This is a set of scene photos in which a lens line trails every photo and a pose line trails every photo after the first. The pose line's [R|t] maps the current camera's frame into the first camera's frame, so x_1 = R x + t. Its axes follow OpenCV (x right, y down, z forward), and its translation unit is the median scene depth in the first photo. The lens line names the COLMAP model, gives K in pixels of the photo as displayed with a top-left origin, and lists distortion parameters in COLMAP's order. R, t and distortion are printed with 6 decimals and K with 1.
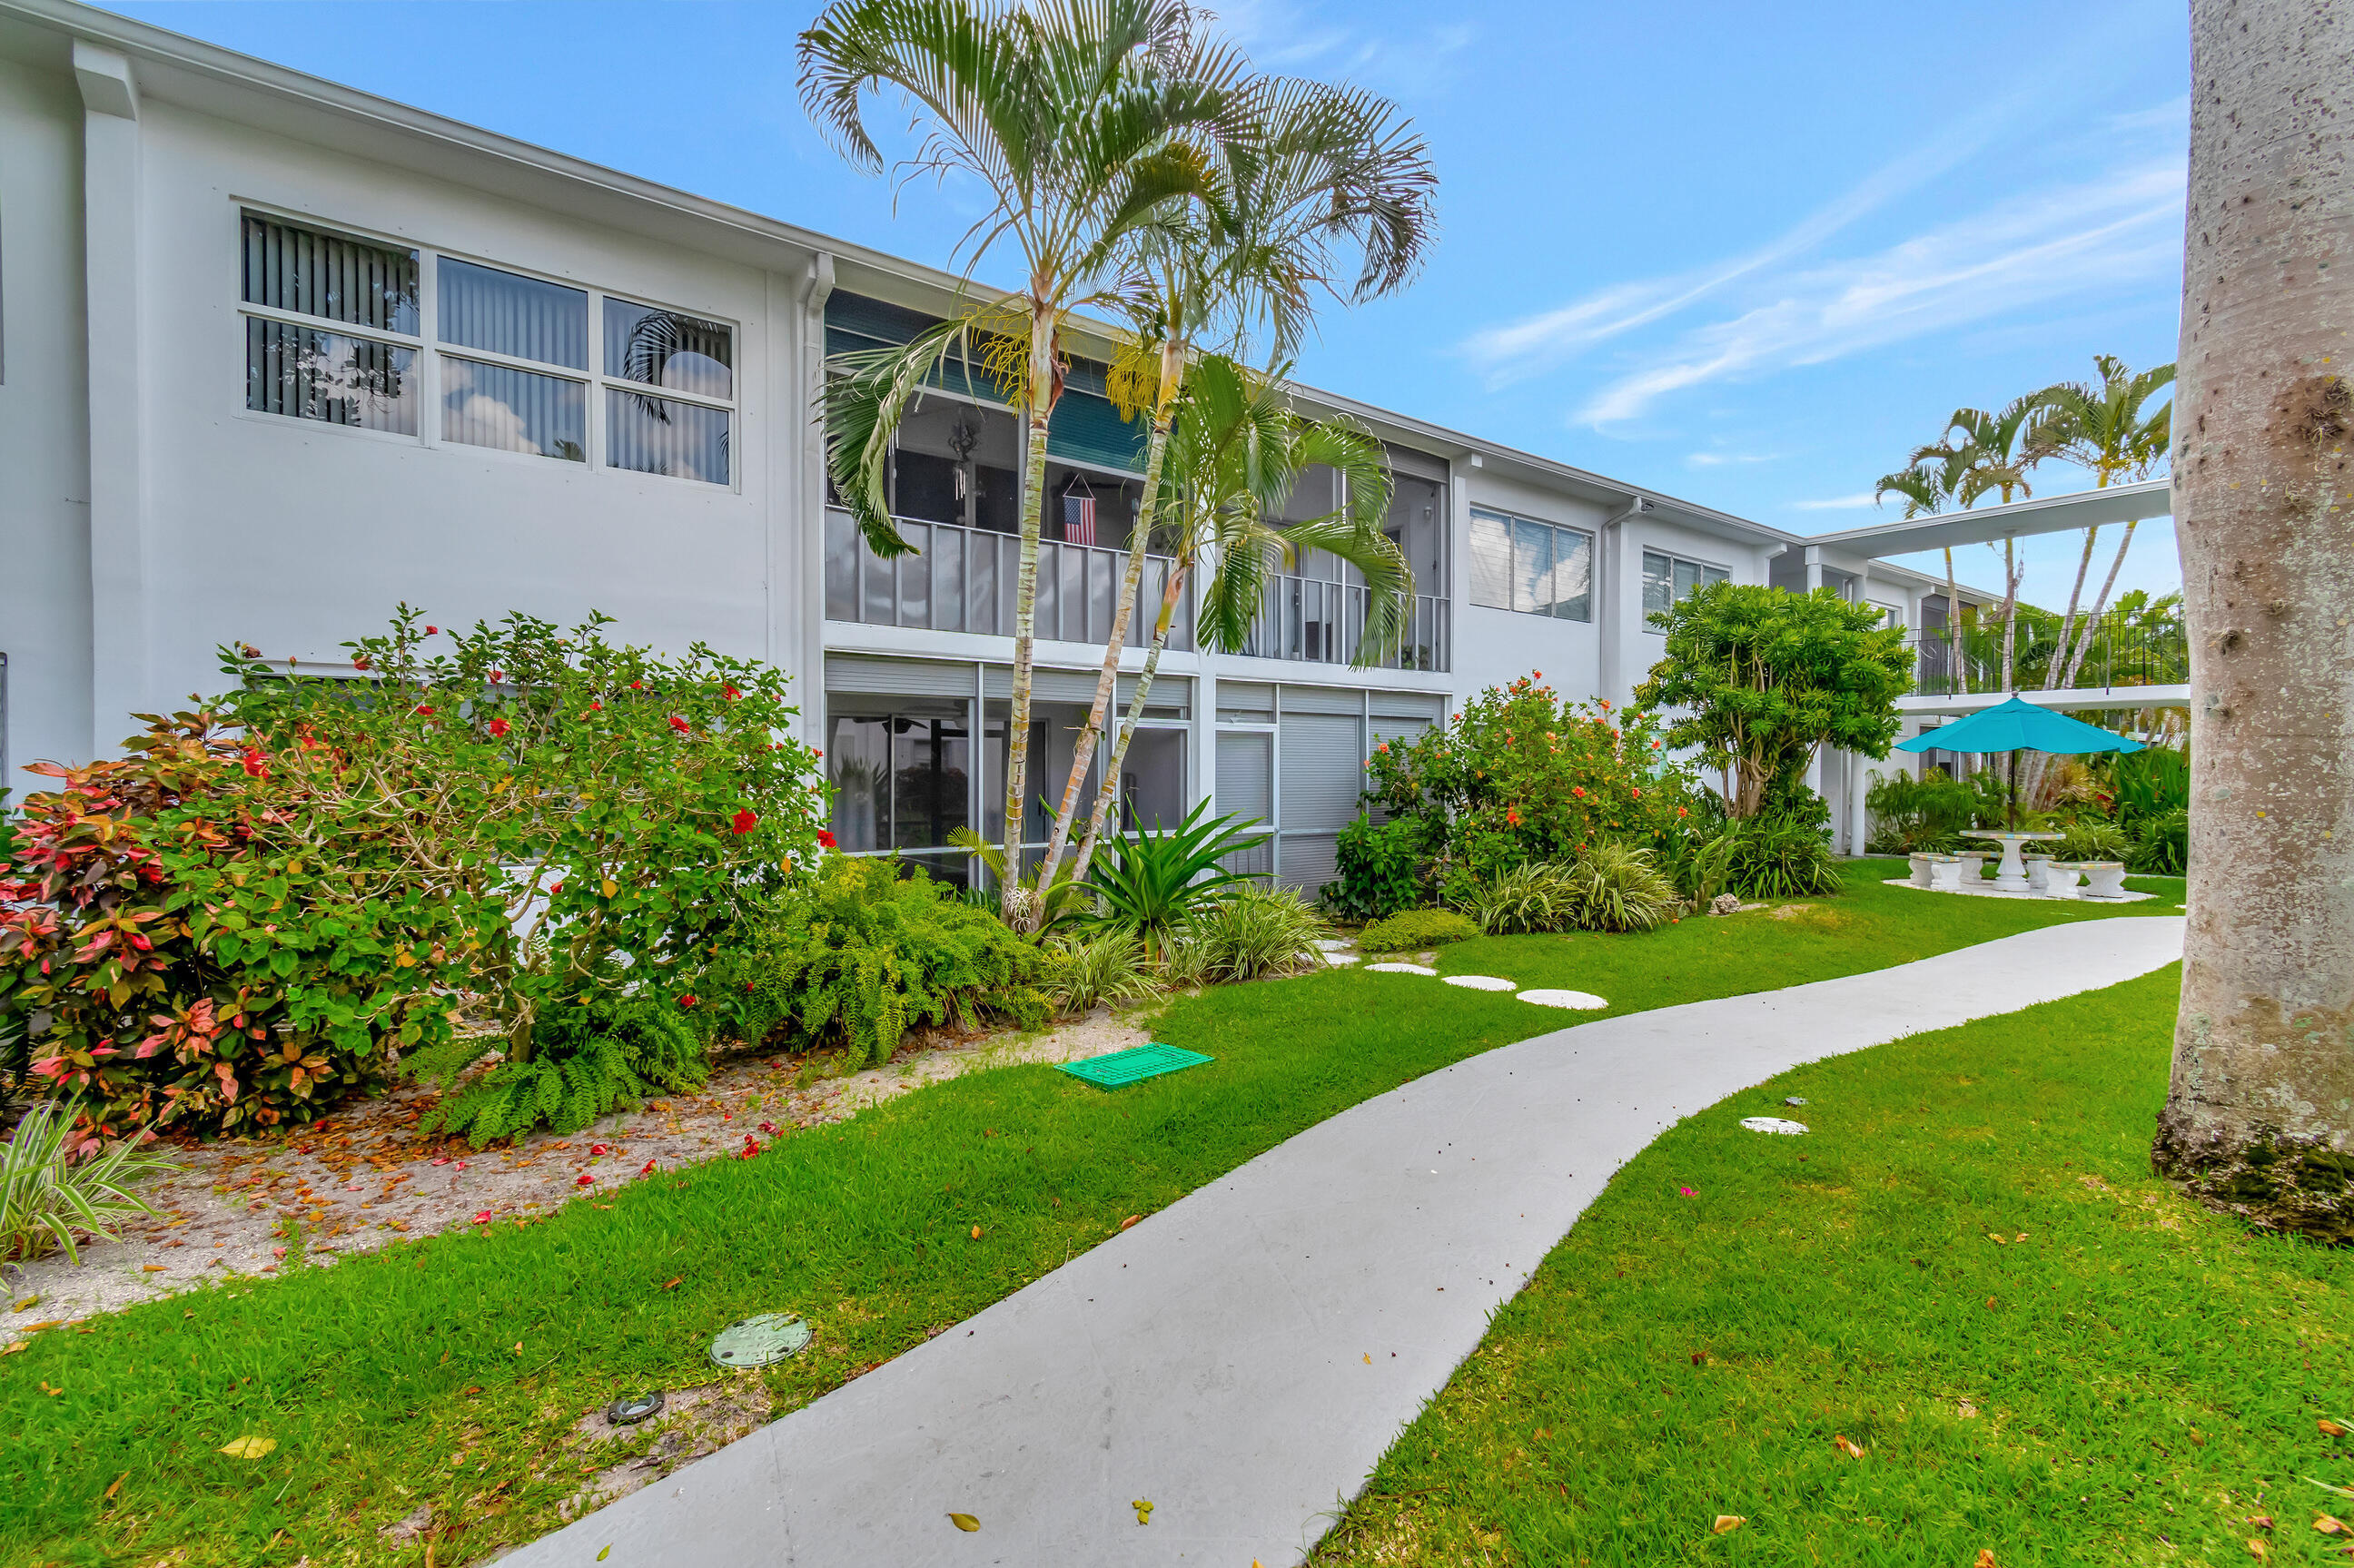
lens RADIAL K [[1008.2, 0, 1177.0], [0, 1008.2, 784.0], [0, 0, 1]] dist [-0.001013, -0.000073]
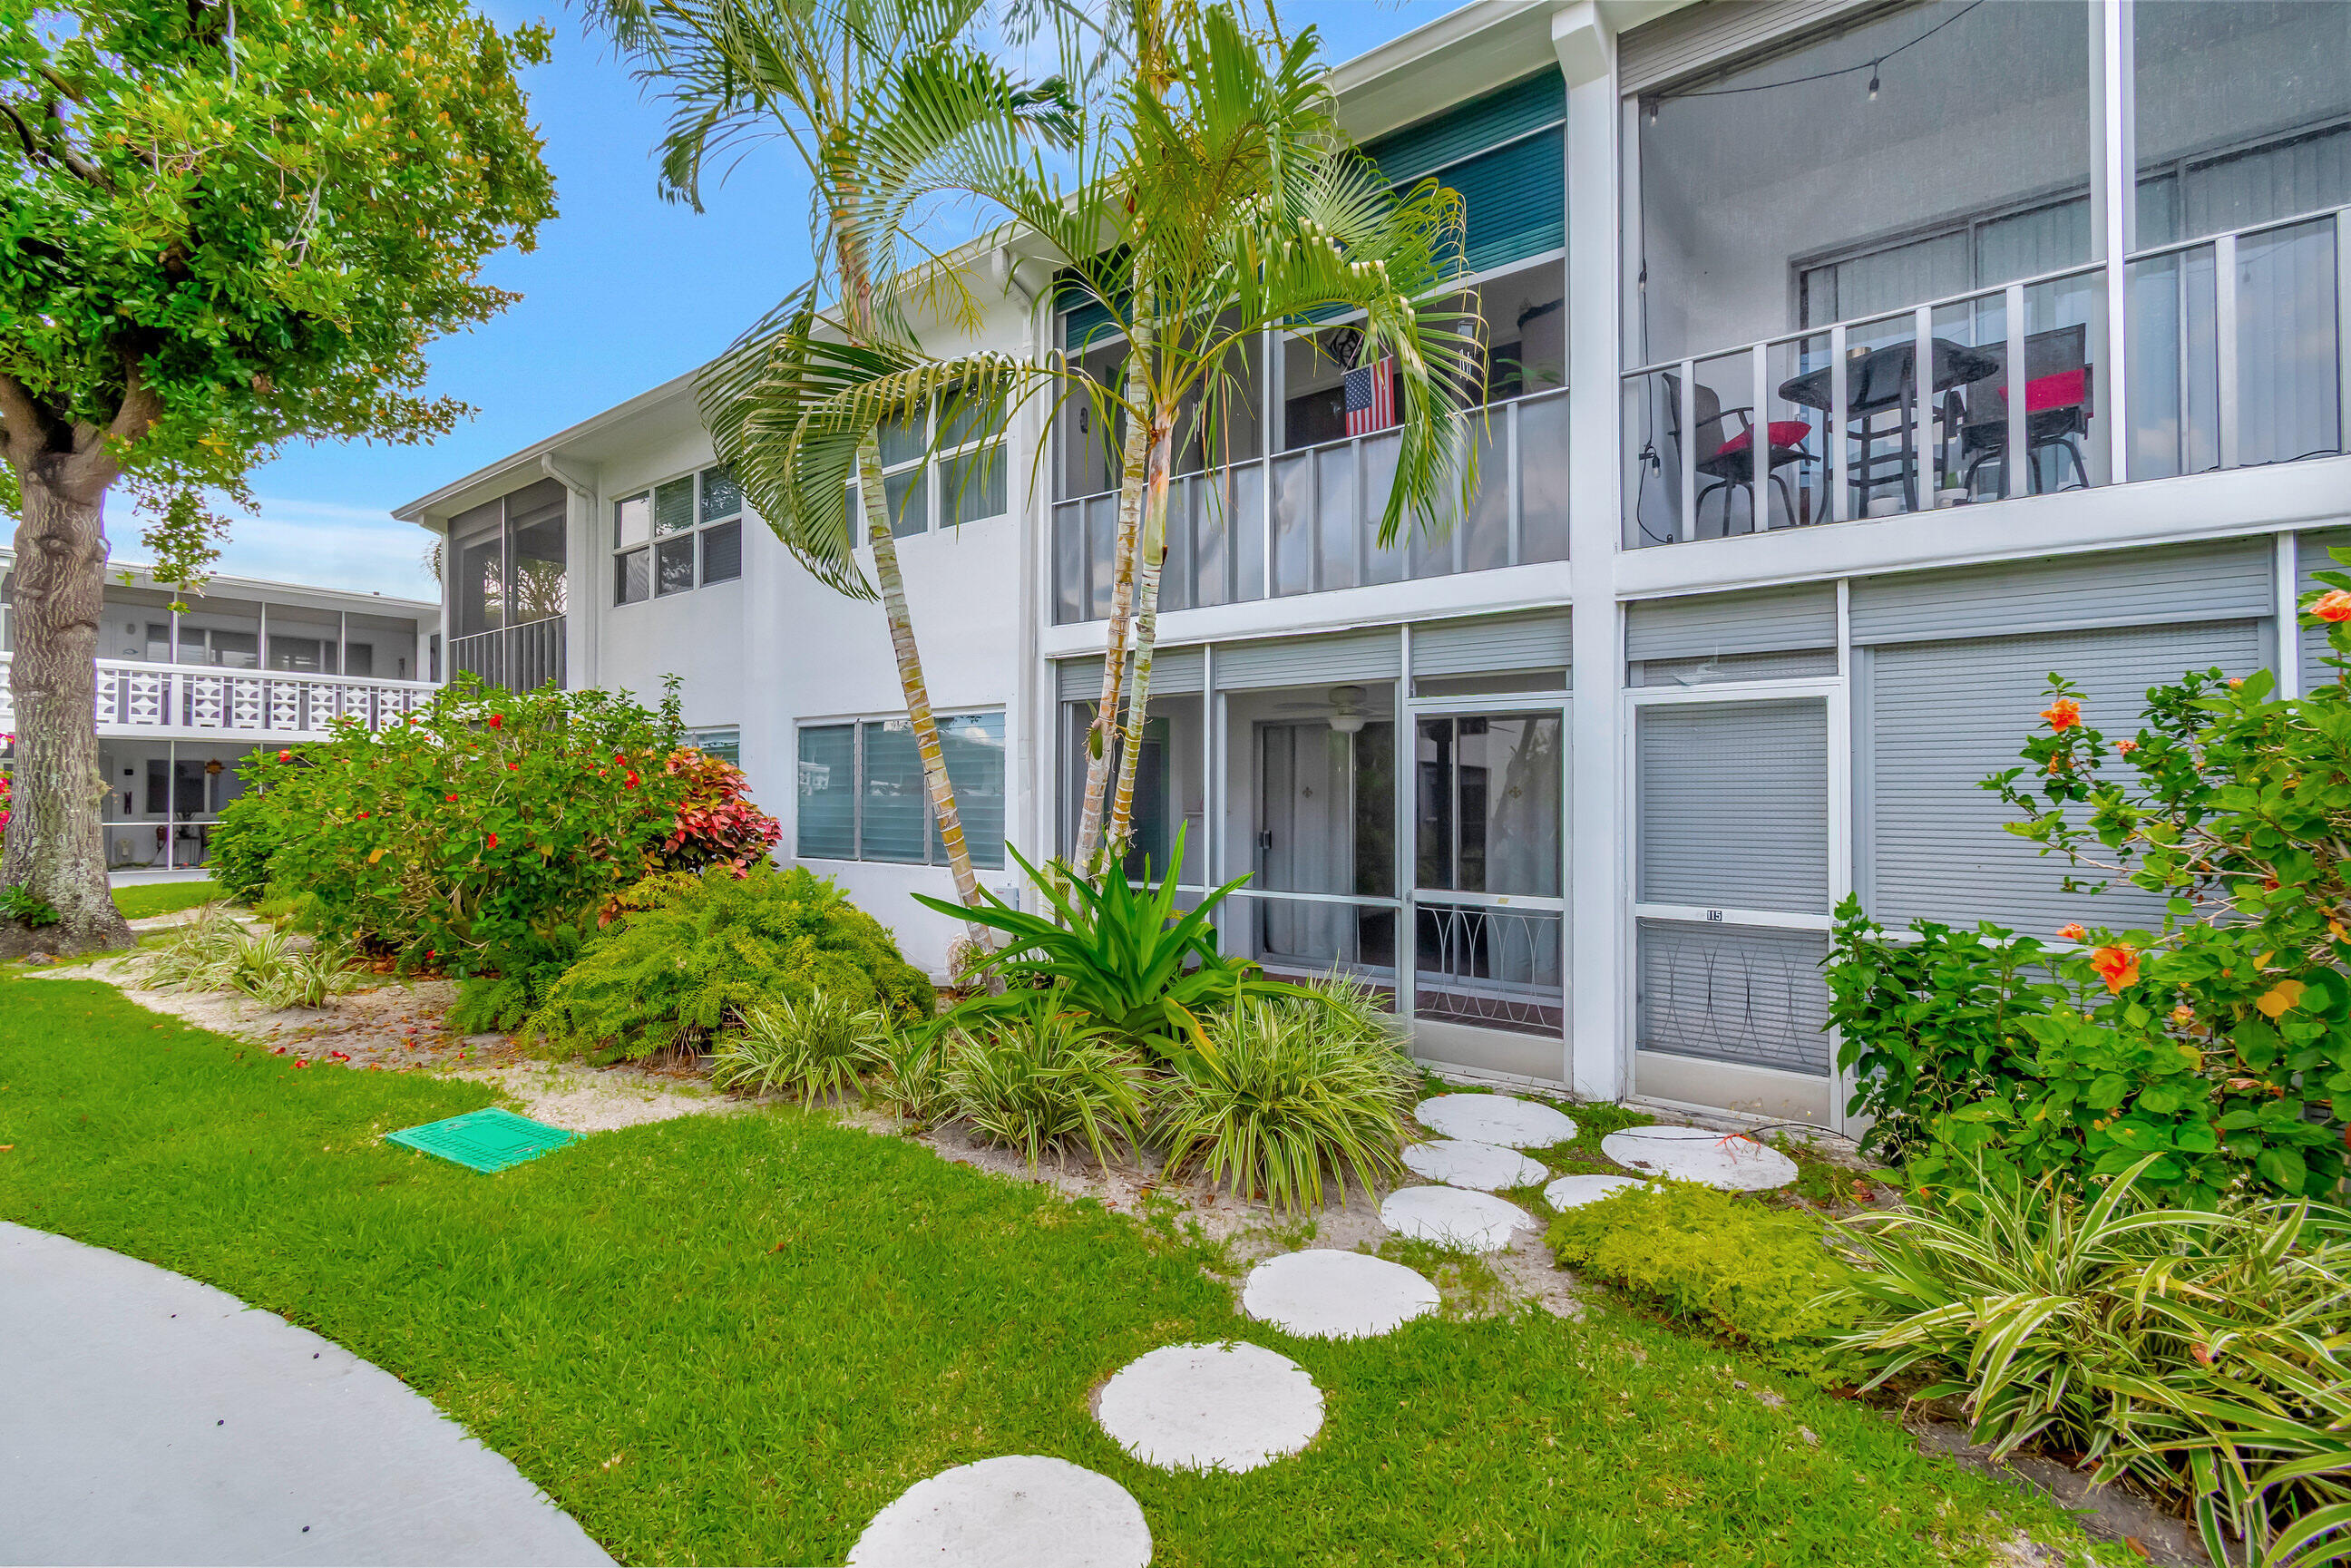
lens RADIAL K [[1040.4, 0, 1175.5], [0, 1040.4, 784.0], [0, 0, 1]] dist [0.003107, 0.000296]
pose [[0.275878, -0.006319, -0.961172, 0.561748], [-0.014163, 0.999843, -0.010638, -0.007669], [0.961088, 0.016548, 0.275746, 0.779623]]
